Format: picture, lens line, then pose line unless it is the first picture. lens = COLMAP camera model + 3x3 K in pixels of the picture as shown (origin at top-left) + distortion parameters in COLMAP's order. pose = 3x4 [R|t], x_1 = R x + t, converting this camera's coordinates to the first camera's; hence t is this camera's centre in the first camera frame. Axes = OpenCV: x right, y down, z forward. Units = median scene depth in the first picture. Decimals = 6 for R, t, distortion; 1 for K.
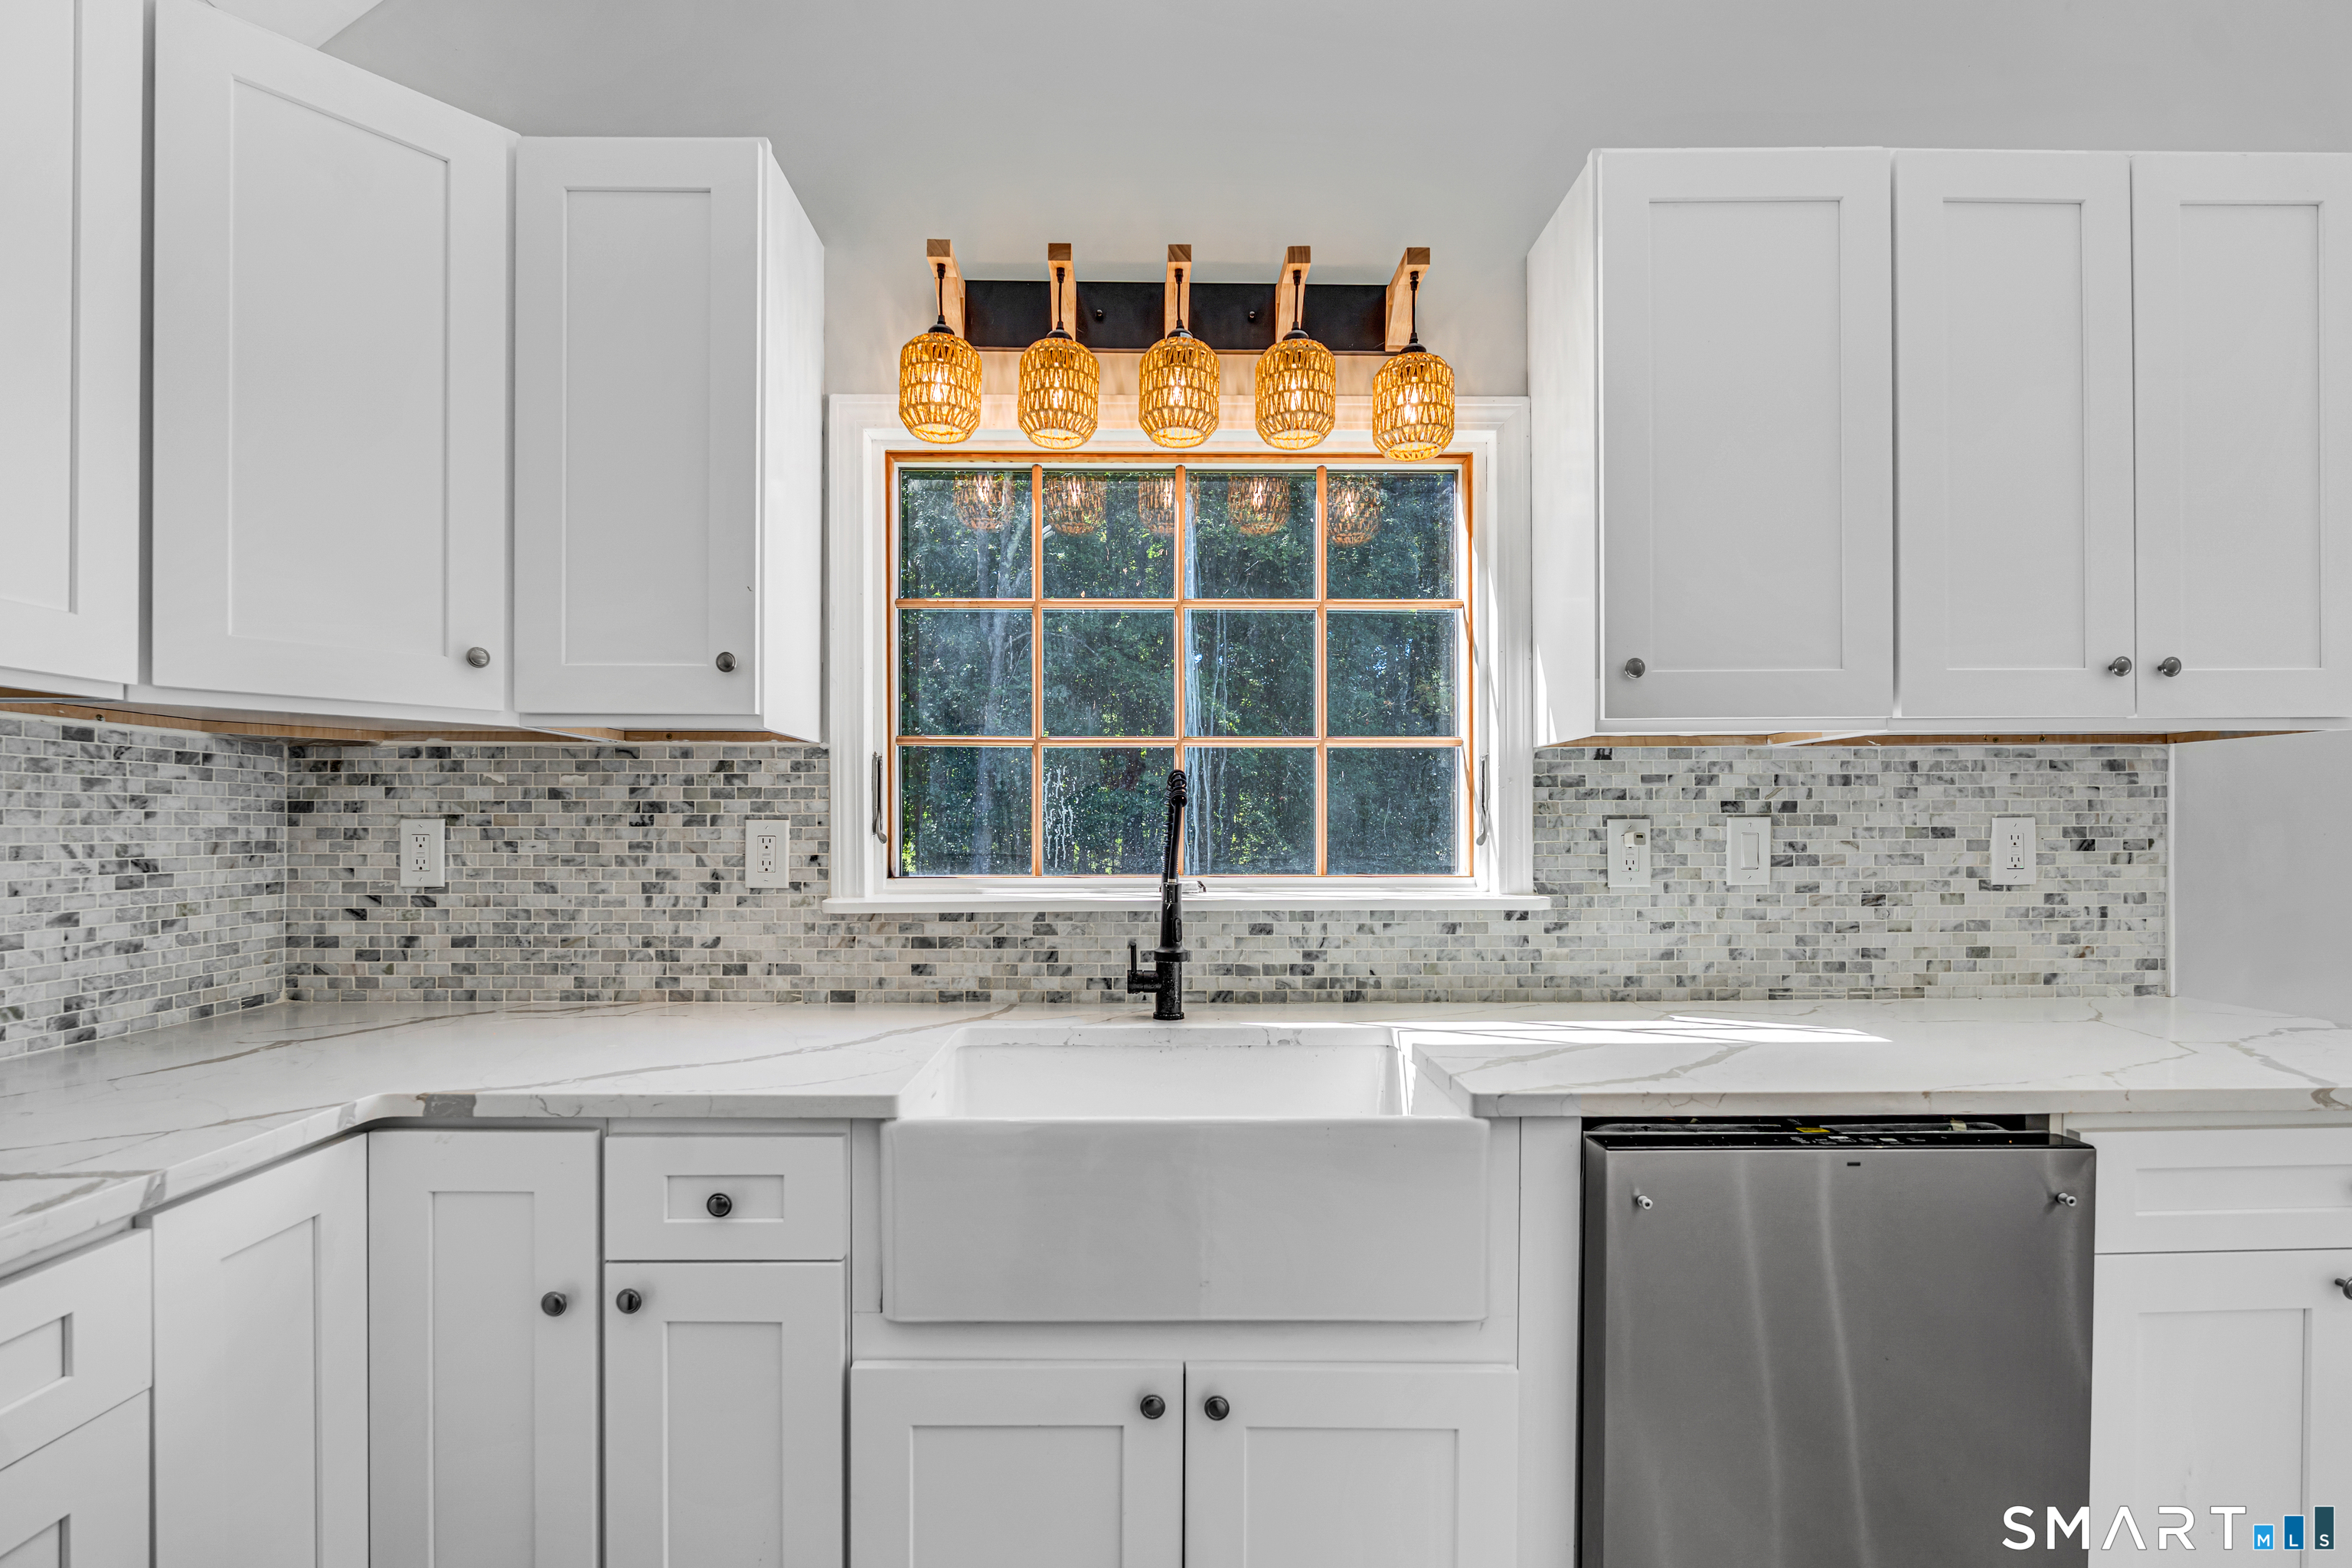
lens RADIAL K [[1045.4, 0, 1161.6], [0, 1045.4, 837.0], [0, 0, 1]] dist [-0.006933, 0.000514]
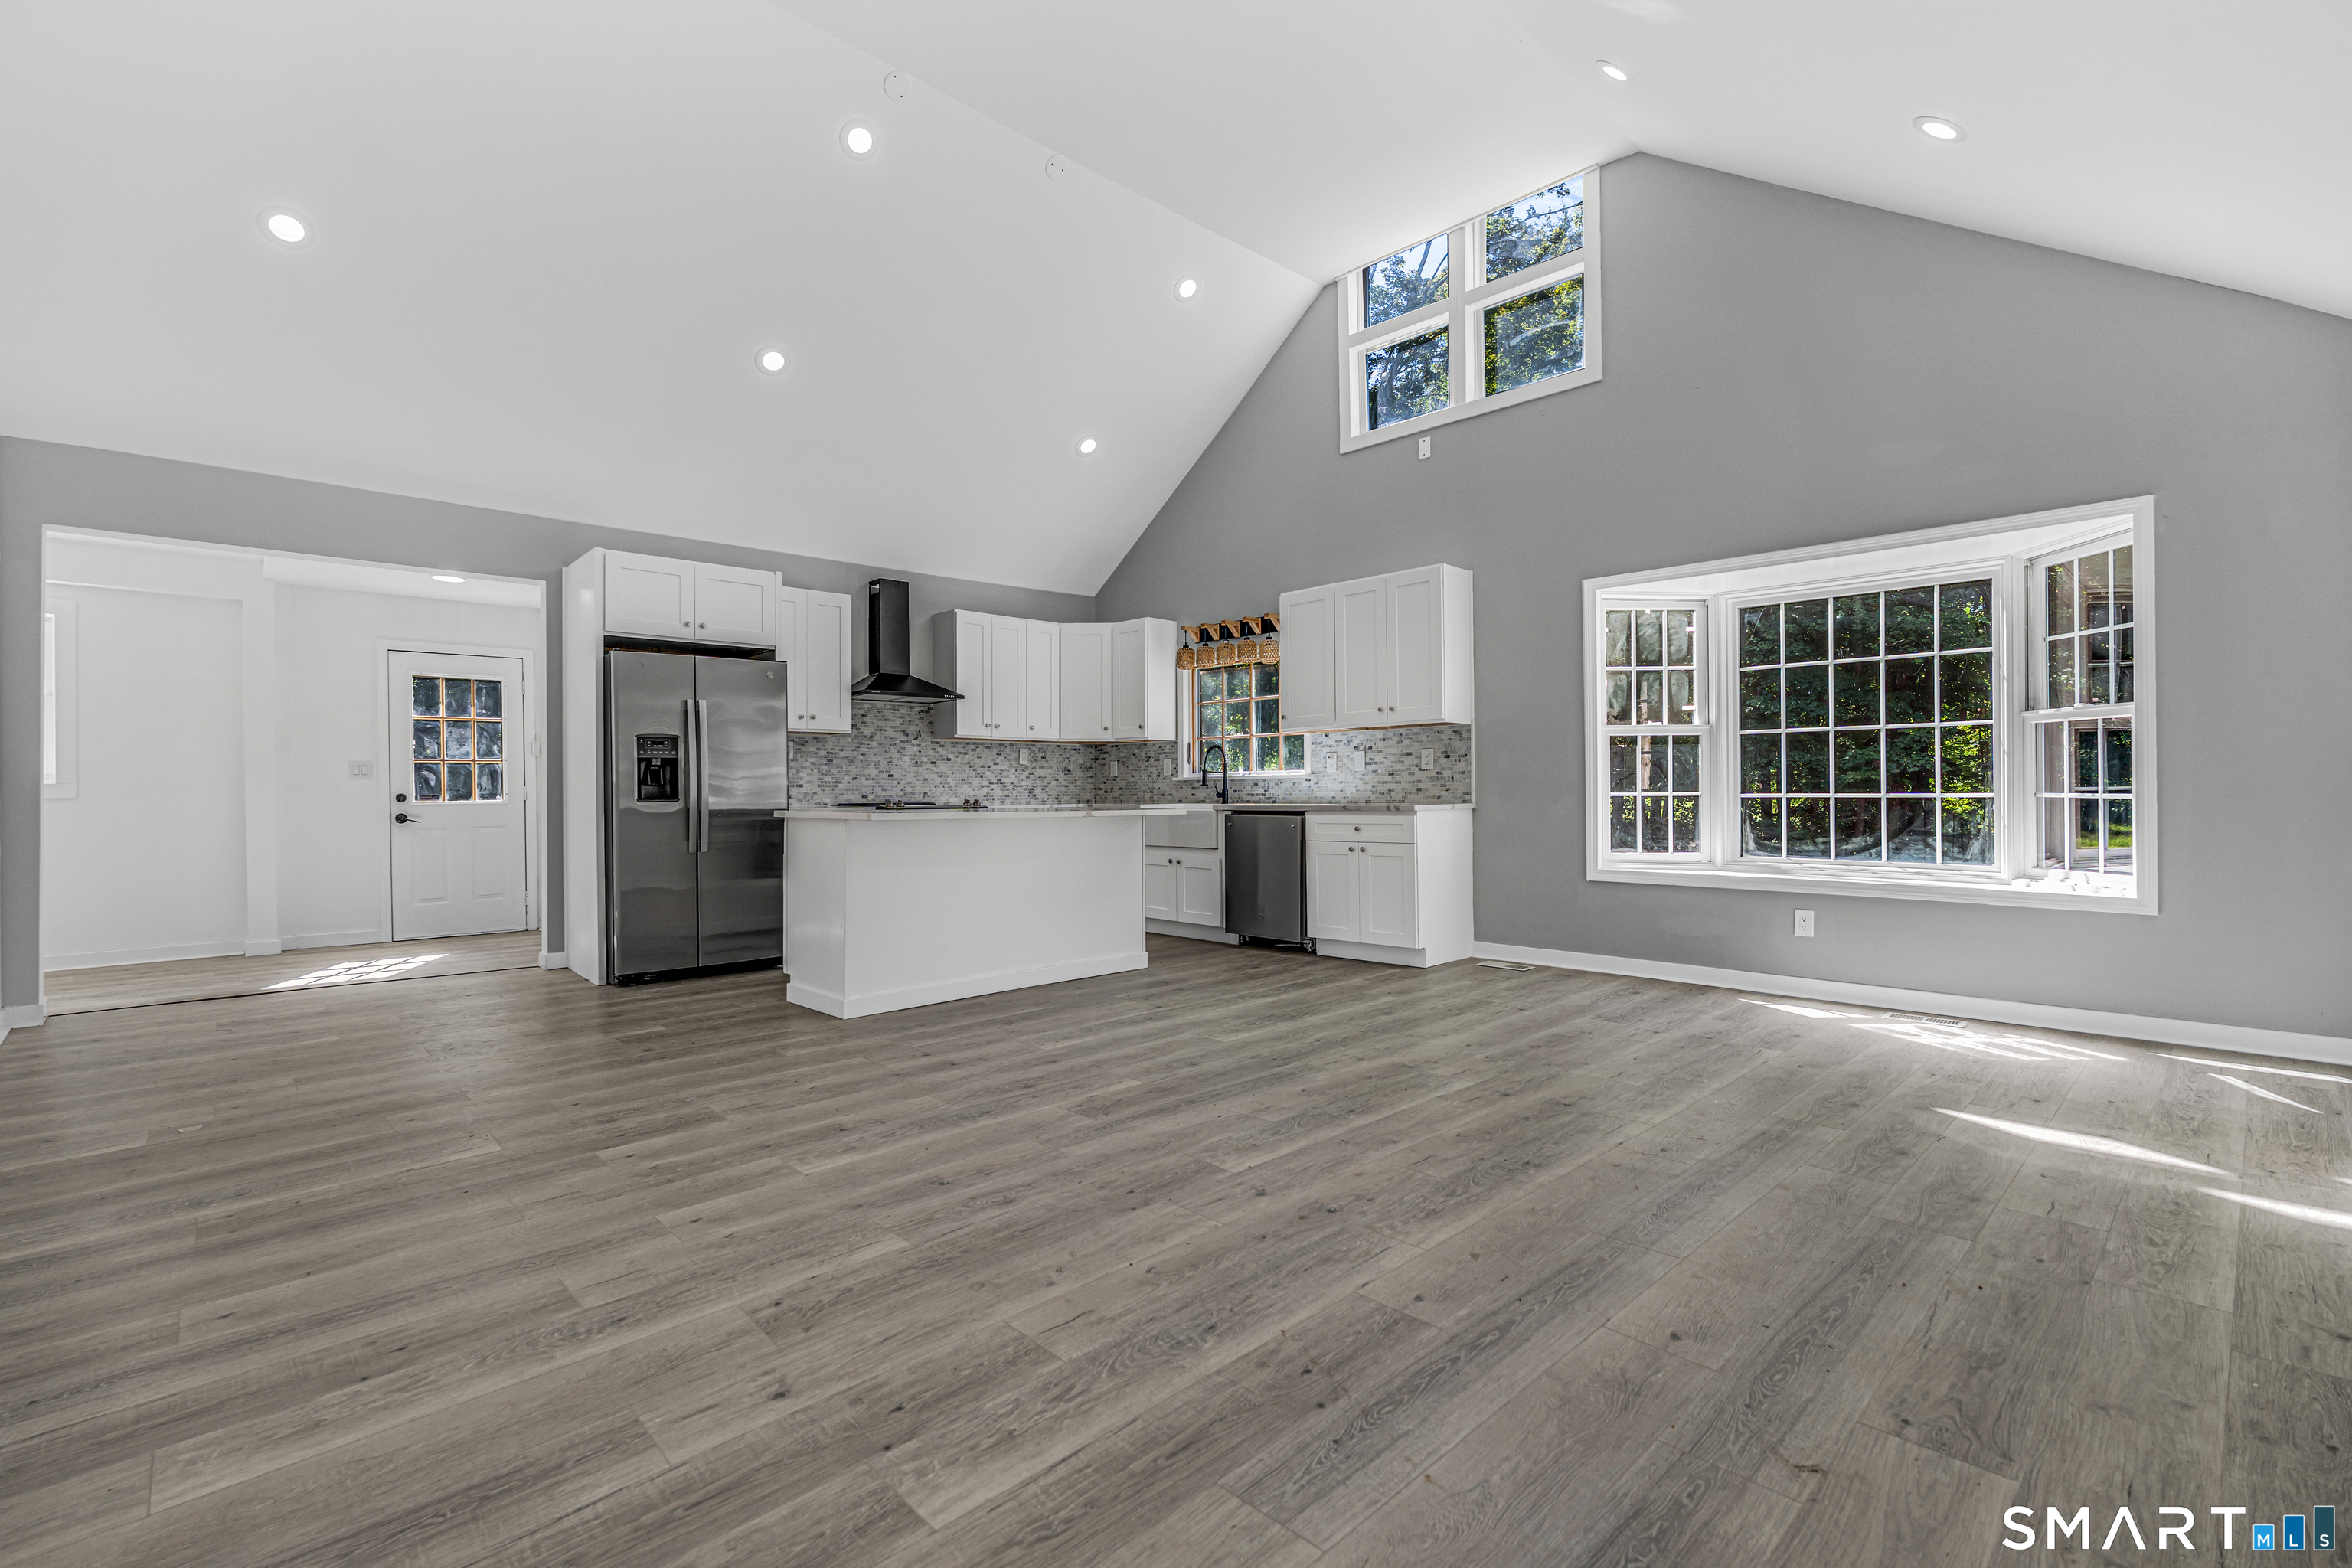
lens RADIAL K [[1045.4, 0, 1217.7], [0, 1045.4, 781.5], [0, 0, 1]] dist [-0.006933, 0.000514]
pose [[0.711931, -0.012352, -0.702141, 2.756195], [0.000181, 0.999848, -0.017406, 0.147413], [0.702249, 0.012265, 0.711826, -1.879904]]
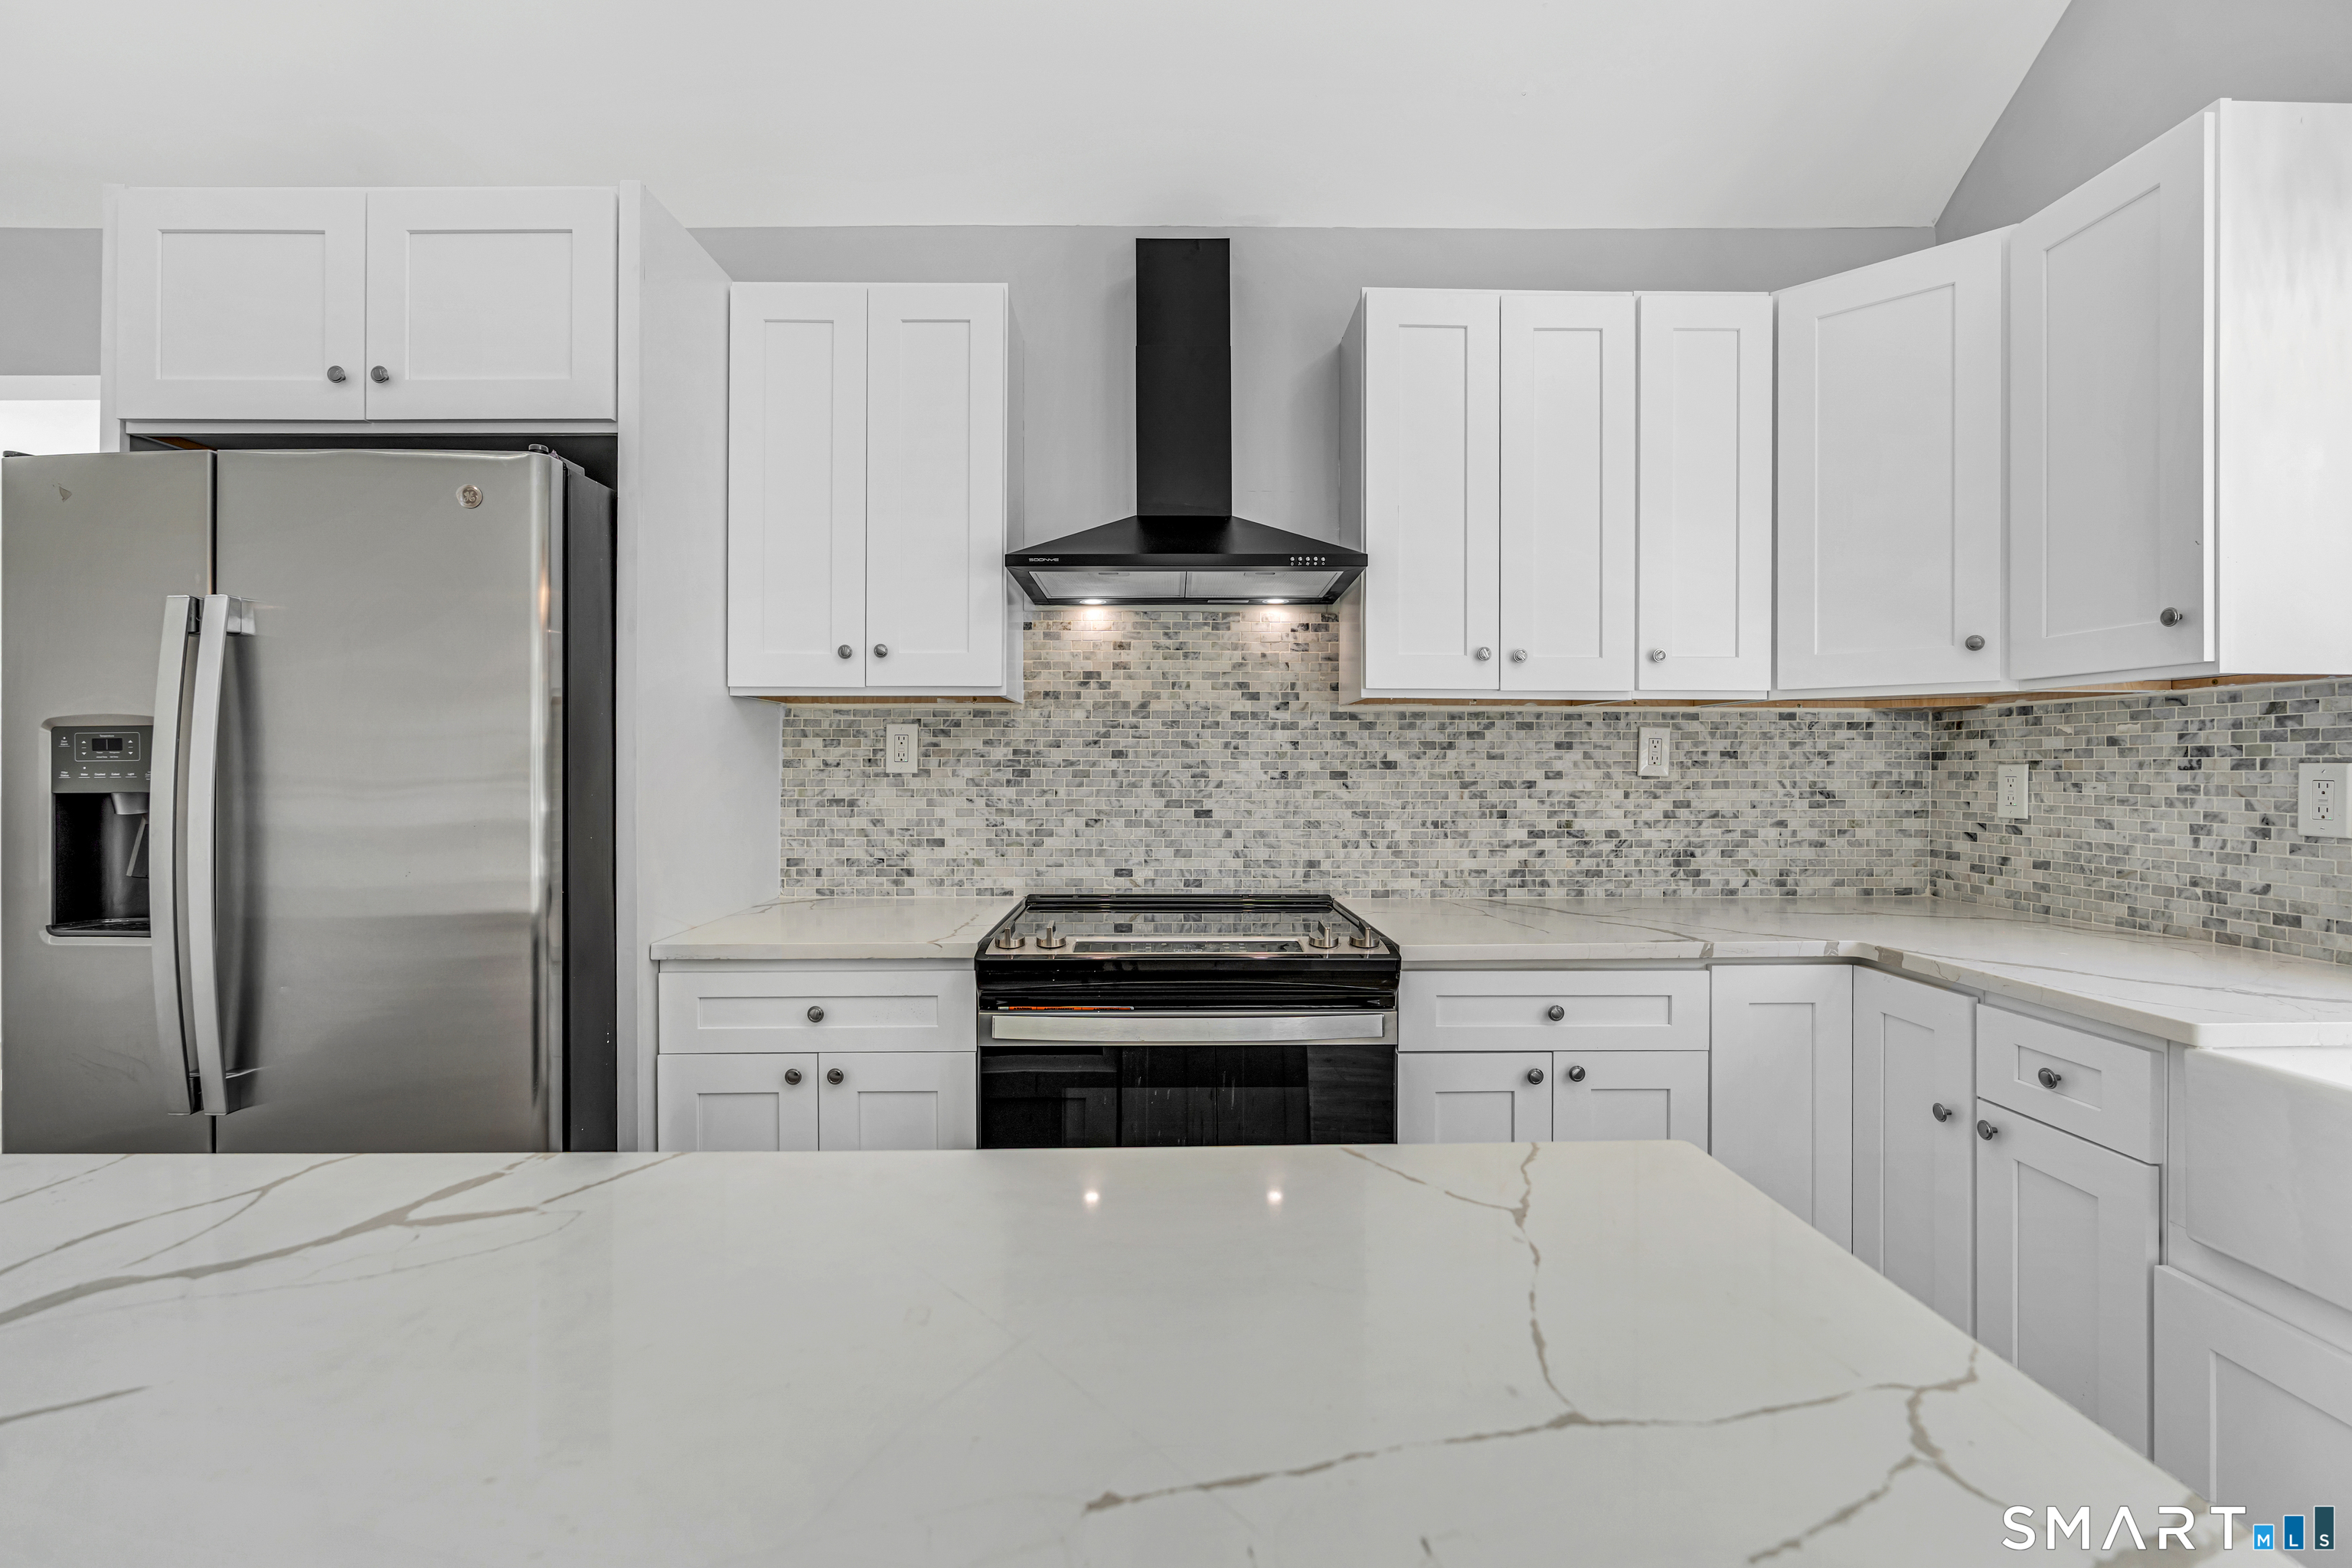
lens RADIAL K [[1045.4, 0, 1165.1], [0, 1045.4, 762.8], [0, 0, 1]] dist [-0.006933, 0.000514]
pose [[0.009609, -0.007255, -0.999928, 0.535130], [-0.011980, 0.999901, -0.007370, 0.002409], [0.999882, 0.012050, 0.009521, -0.036335]]
